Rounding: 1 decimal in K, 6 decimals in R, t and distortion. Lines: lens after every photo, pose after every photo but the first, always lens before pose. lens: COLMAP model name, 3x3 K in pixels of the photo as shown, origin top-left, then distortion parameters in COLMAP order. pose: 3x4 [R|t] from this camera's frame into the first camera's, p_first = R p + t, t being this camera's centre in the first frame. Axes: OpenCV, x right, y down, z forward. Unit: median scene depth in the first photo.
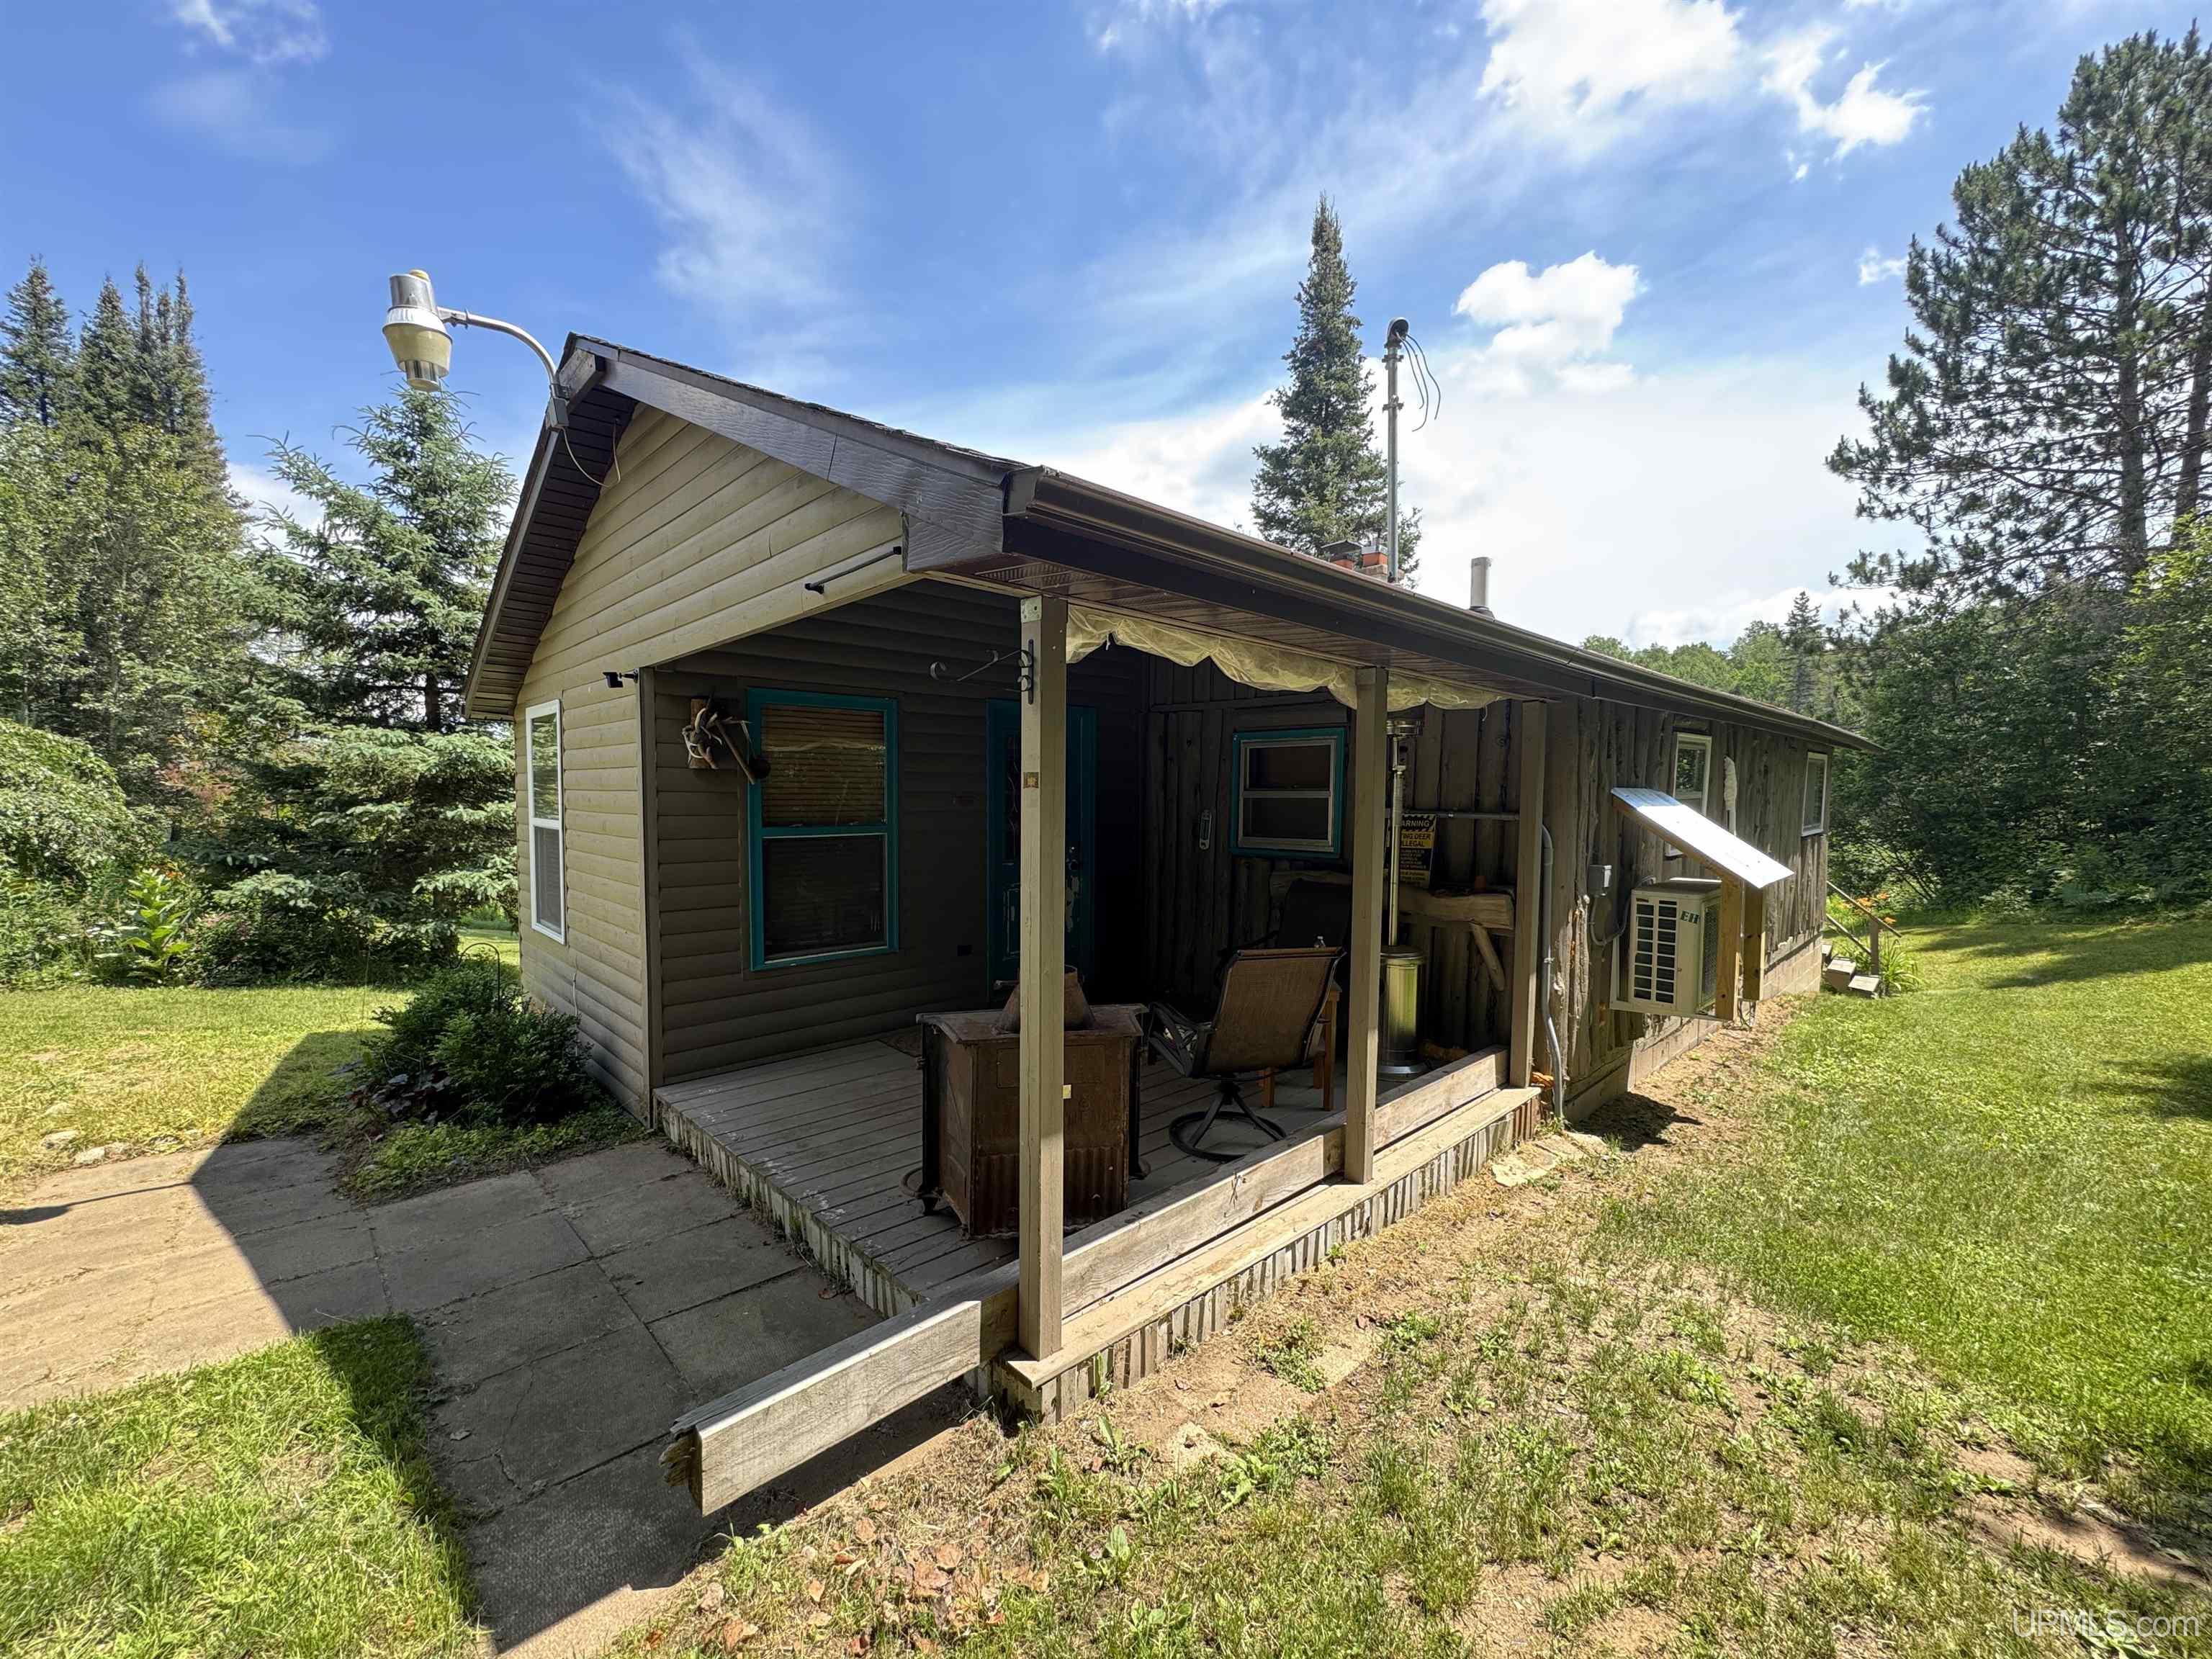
lens RADIAL K [[888.2, 0, 1107.9], [0, 888.2, 832.5], [0, 0, 1]] dist [-0.000690, -0.000002]
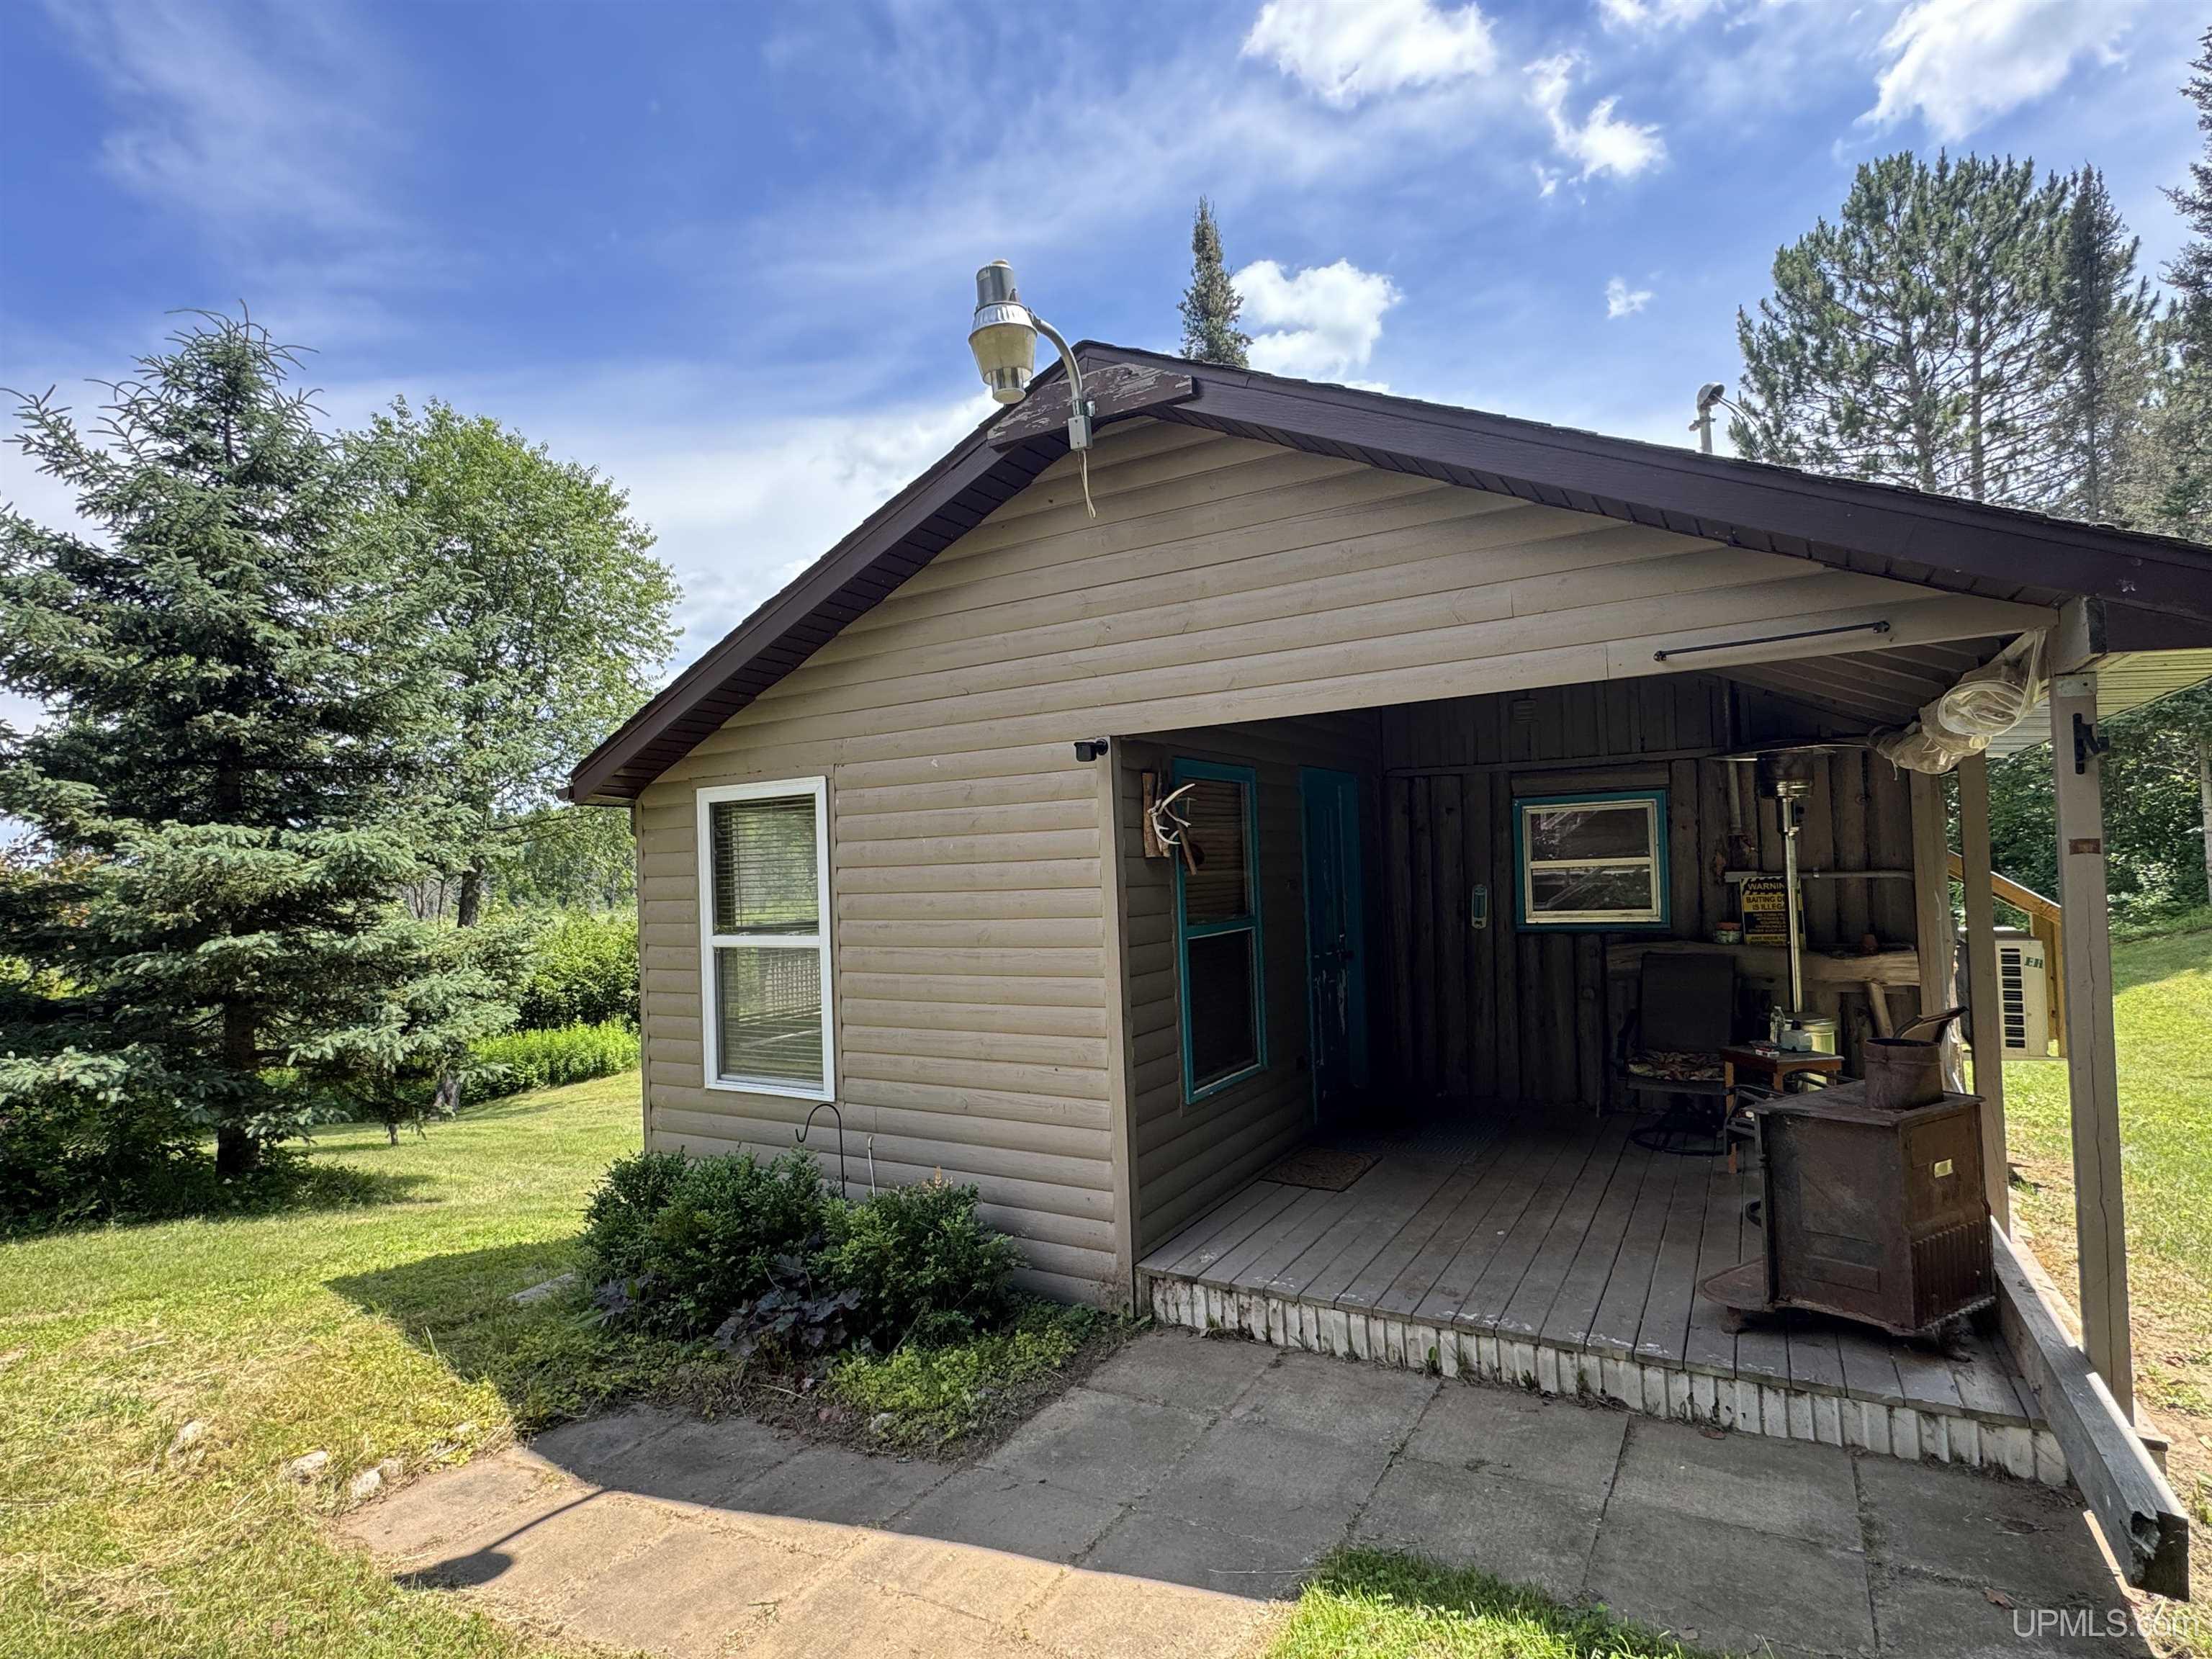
lens RADIAL K [[1106.4, 0, 1108.7], [0, 1106.4, 840.2], [0, 0, 1]] dist [0.004323, -0.005727]
pose [[0.961019, -0.034797, 0.274285, -0.196281], [0.054959, 0.996294, -0.066167, -0.005785], [-0.270966, 0.078662, 0.959369, 0.008083]]
